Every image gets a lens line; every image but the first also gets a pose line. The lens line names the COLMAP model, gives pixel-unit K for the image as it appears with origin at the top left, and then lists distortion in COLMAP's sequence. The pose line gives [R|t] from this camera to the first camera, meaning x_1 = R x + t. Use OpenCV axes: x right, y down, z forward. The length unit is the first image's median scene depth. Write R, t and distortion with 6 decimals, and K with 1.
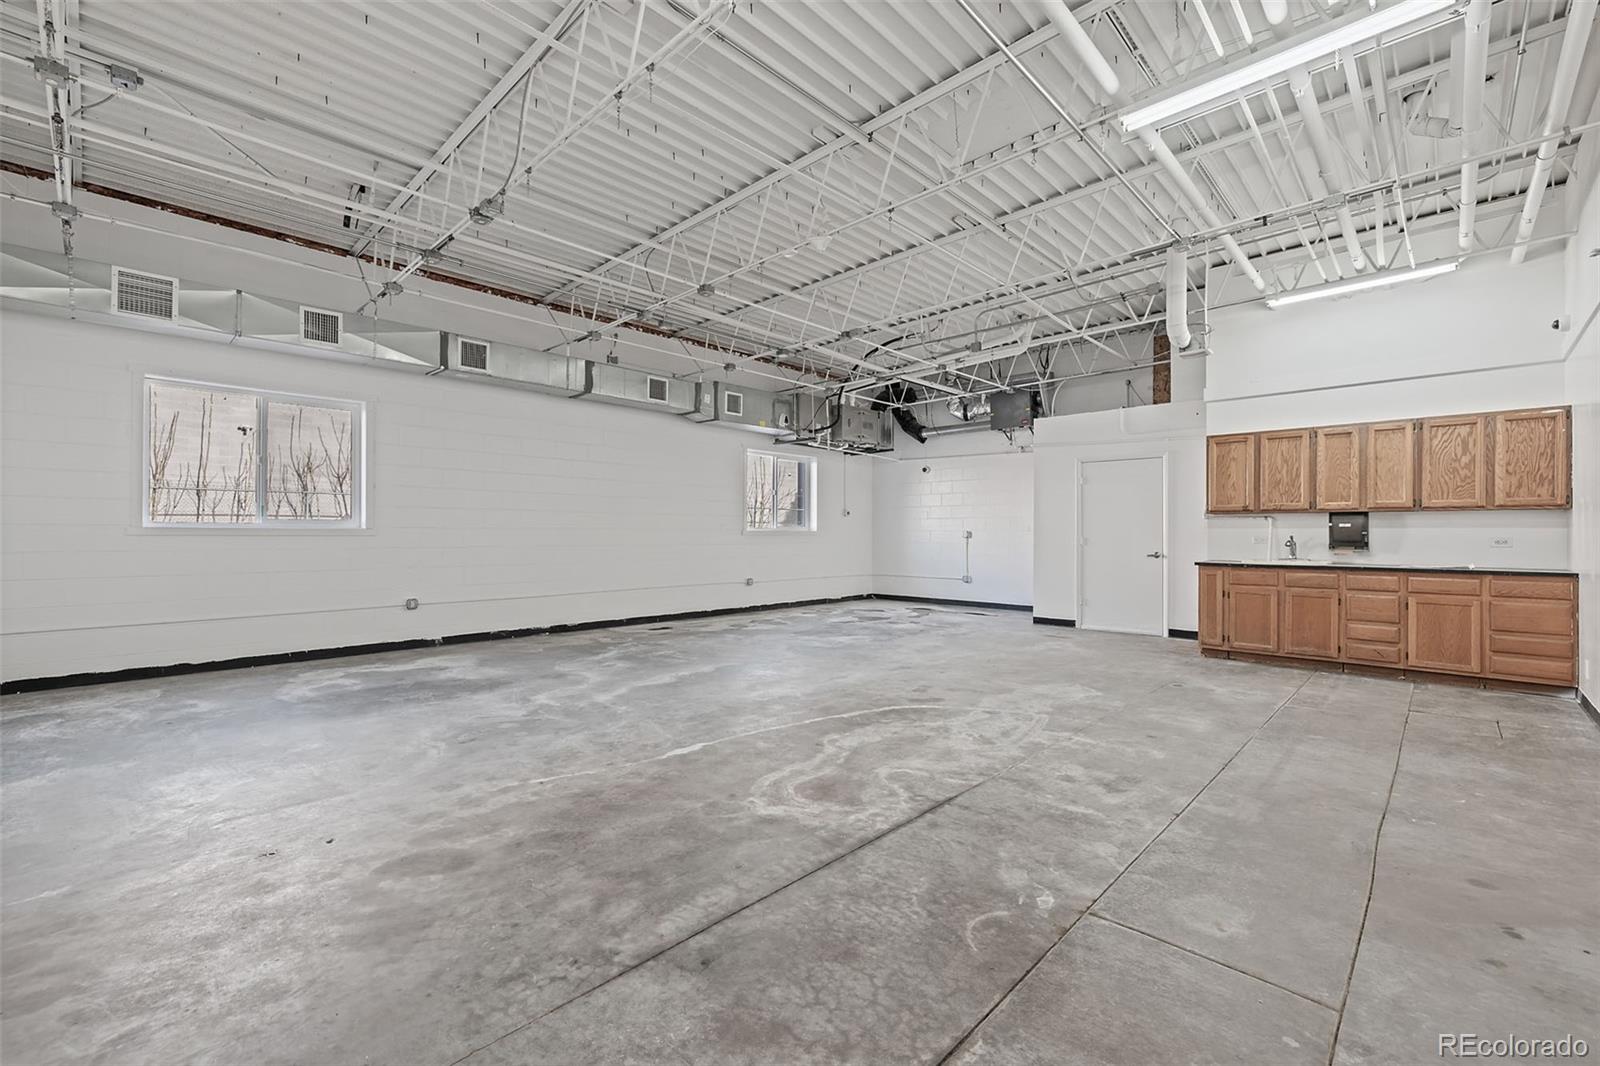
lens RADIAL K [[675.6, 0, 801.8], [0, 675.6, 530.0], [0, 0, 1]] dist [0.001063, 0.000977]
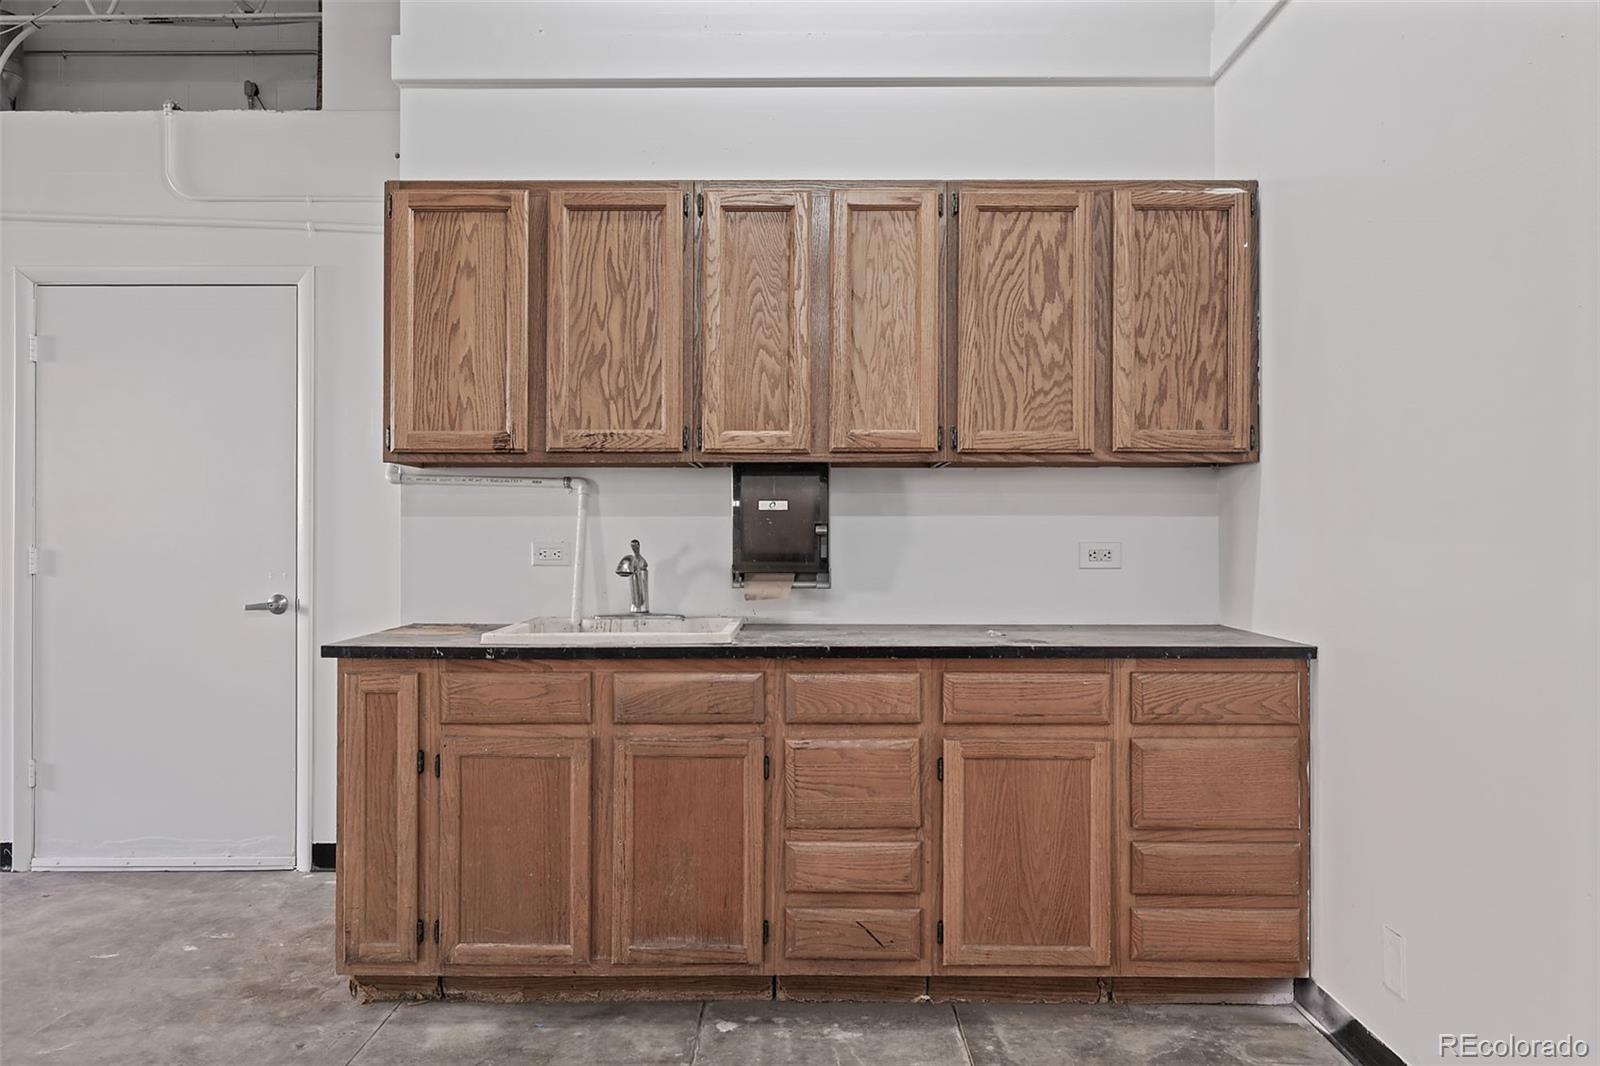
lens RADIAL K [[1142.9, 0, 795.6], [0, 1142.9, 526.1], [0, 0, 1]] dist [0.003732, 0.001535]
pose [[0.729672, 0.005836, 0.683772, 0.476970], [-0.001792, 0.999976, -0.006623, 0.006285], [-0.683794, 0.003607, 0.729666, 0.645178]]
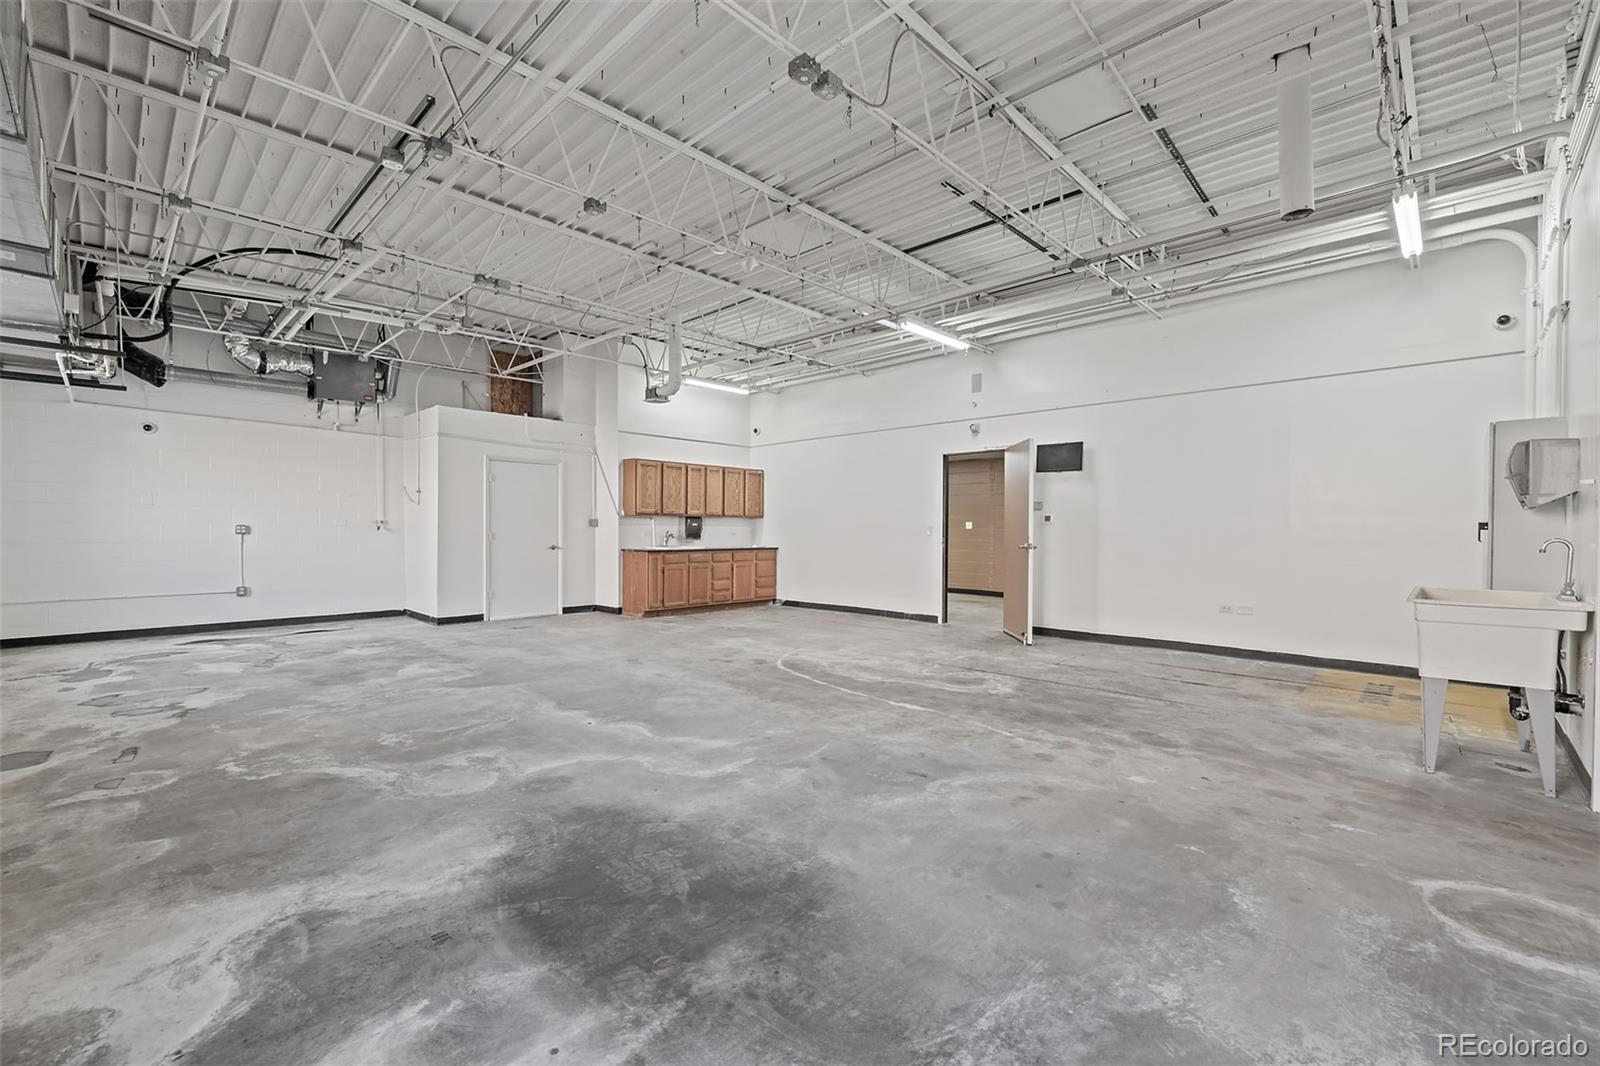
lens RADIAL K [[675.6, 0, 799.9], [0, 675.6, 530.7], [0, 0, 1]] dist [0.001063, 0.000977]
pose [[0.007203, -0.002792, 0.999970, -0.914942], [-0.008551, 0.999959, 0.002854, 0.001878], [-0.999937, -0.008571, 0.007179, 0.776686]]
